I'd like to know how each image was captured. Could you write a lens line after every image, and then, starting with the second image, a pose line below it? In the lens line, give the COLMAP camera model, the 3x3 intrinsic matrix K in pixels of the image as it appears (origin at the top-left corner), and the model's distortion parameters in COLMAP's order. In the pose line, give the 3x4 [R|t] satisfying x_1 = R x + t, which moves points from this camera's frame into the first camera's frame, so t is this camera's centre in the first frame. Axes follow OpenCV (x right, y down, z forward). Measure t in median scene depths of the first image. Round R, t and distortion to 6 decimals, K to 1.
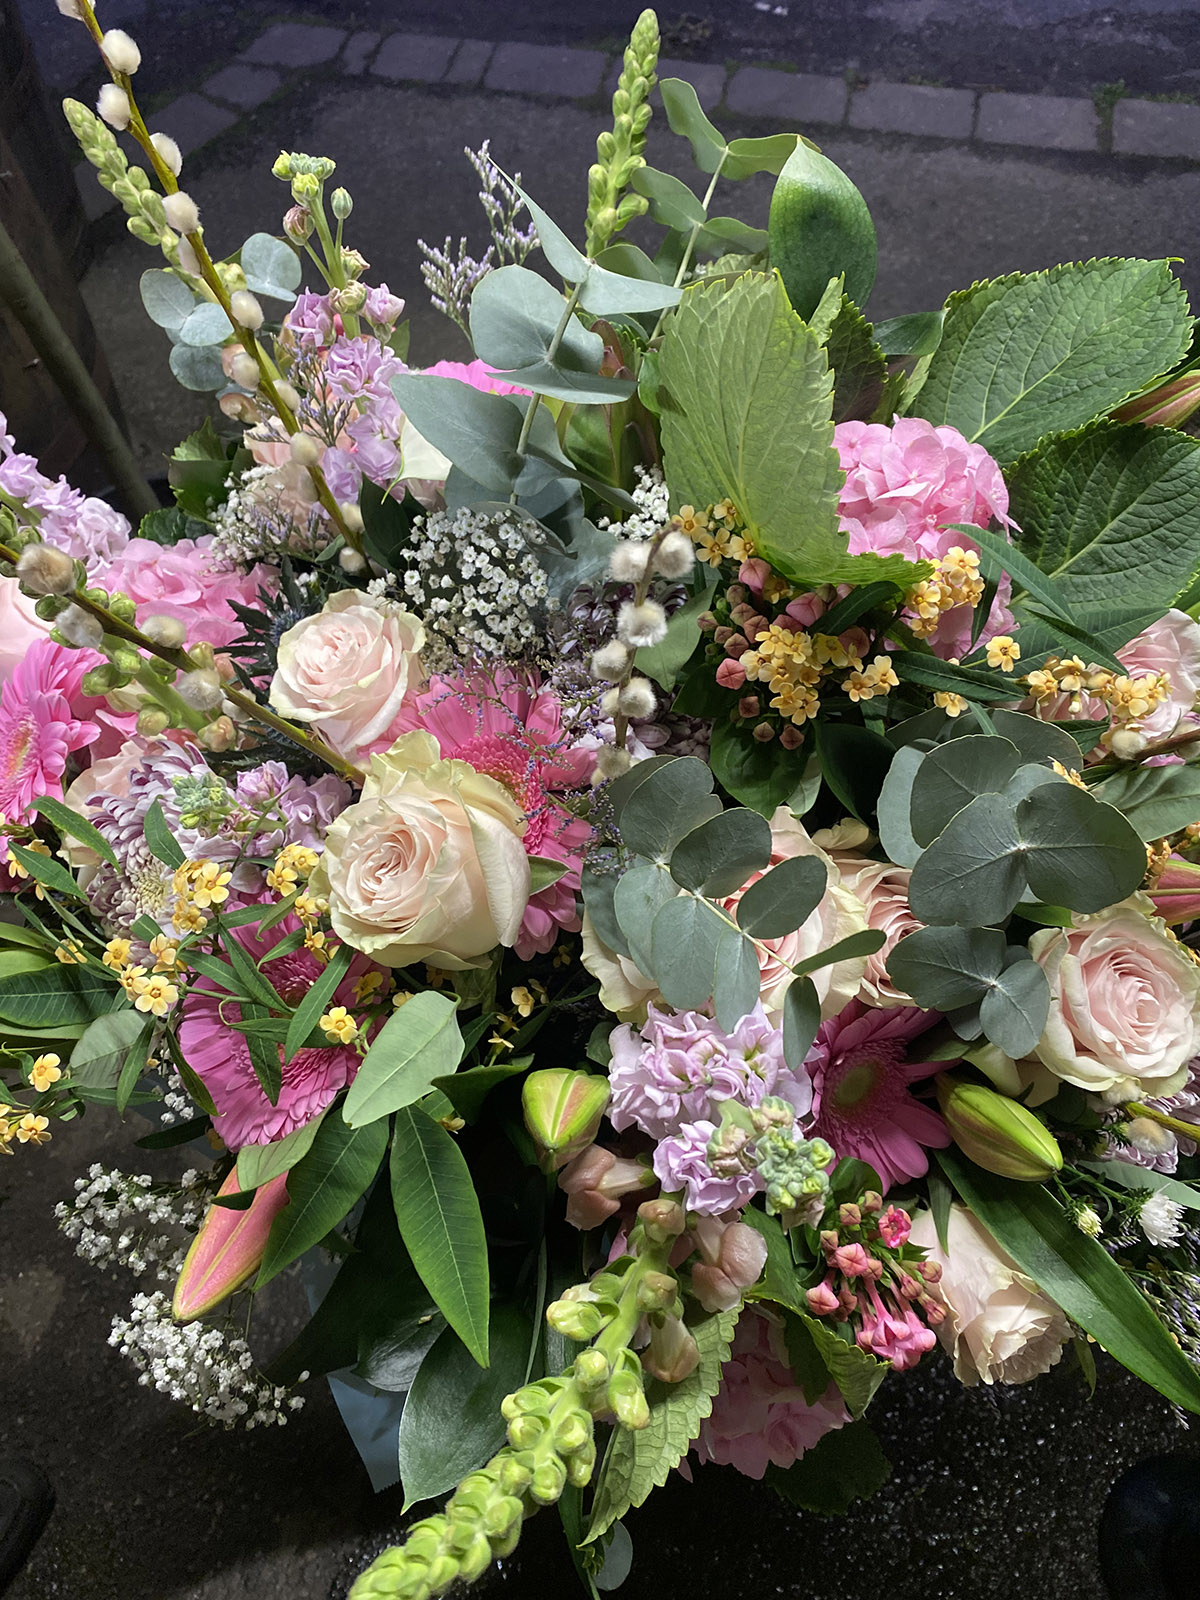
lens RADIAL K [[1197.2, 0, 603.9], [0, 1197.2, 800.7], [0, 0, 1]] dist [0.017769, 0.012252]
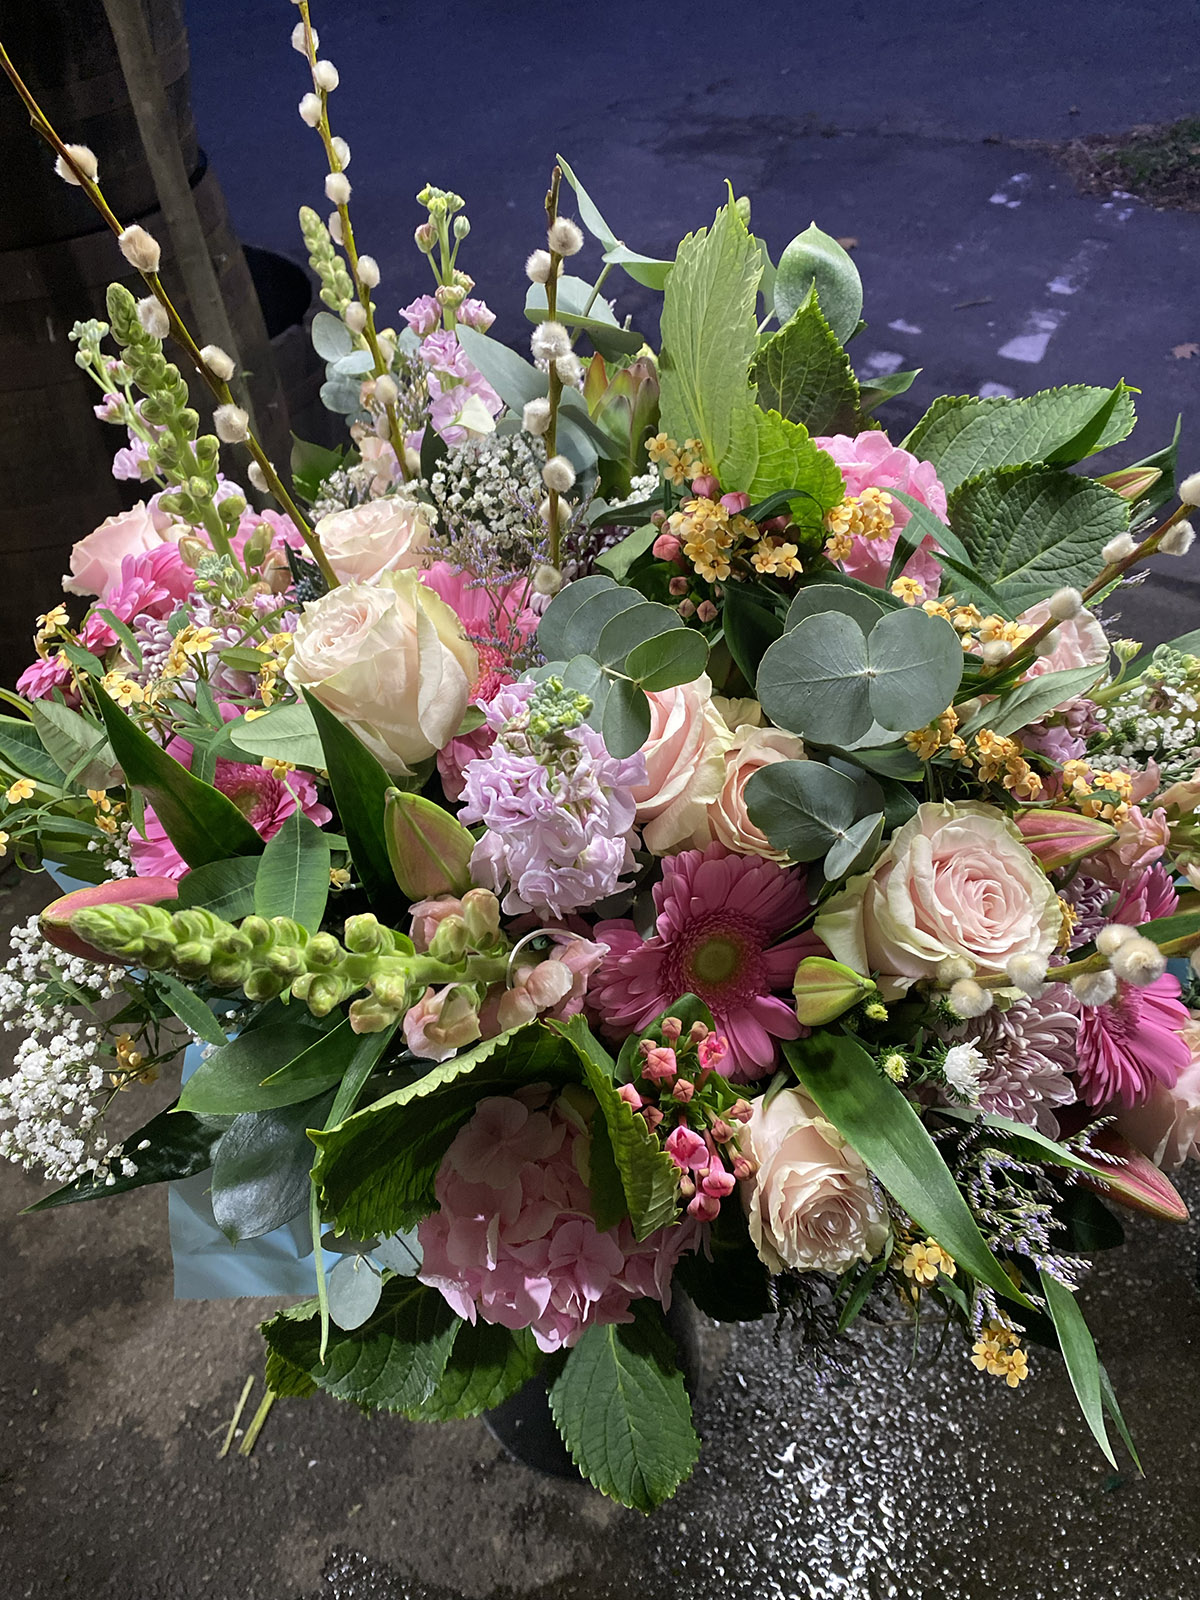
lens RADIAL K [[1174.4, 0, 590.8], [0, 1174.4, 788.0], [0, 0, 1]] dist [0.061085, -0.041336]
pose [[0.972122, 0.190280, -0.137009, 0.214040], [-0.222406, 0.933338, -0.281809, 0.410718], [0.074253, 0.304424, 0.949638, -0.034581]]
